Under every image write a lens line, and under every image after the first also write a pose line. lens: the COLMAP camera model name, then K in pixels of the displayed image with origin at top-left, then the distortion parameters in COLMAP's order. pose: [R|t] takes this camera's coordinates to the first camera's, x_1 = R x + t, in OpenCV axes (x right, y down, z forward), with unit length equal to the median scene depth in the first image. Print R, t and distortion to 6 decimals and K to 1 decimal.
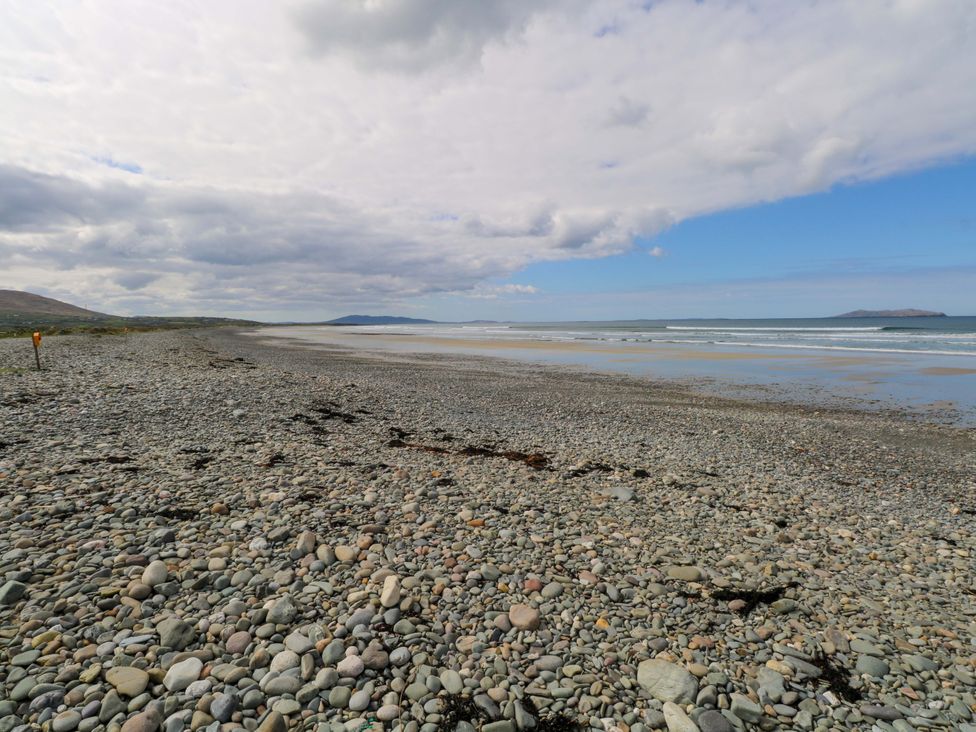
lens RADIAL K [[509.4, 0, 492.4], [0, 509.4, 358.0], [0, 0, 1]] dist [0.001206, -0.014693]
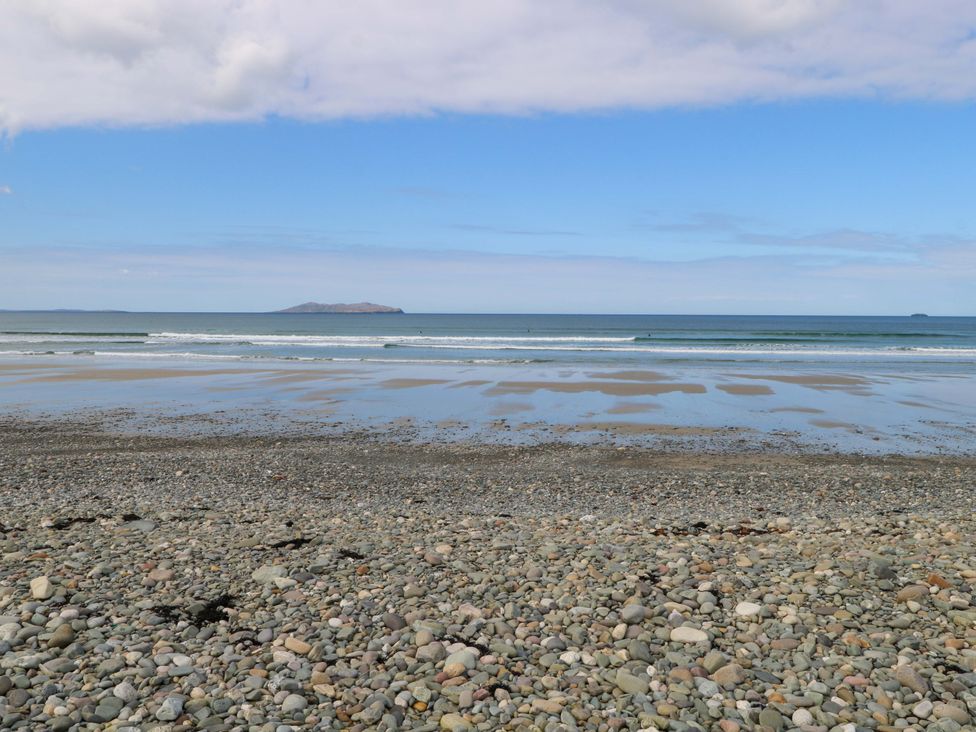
lens RADIAL K [[509.4, 0, 492.4], [0, 509.4, 358.0], [0, 0, 1]] dist [0.001206, -0.014693]
pose [[0.607898, -0.001230, 0.794014, 0.218828], [0.035498, 0.999041, -0.025629, 0.007314], [-0.793221, 0.043765, 0.607359, 0.256404]]
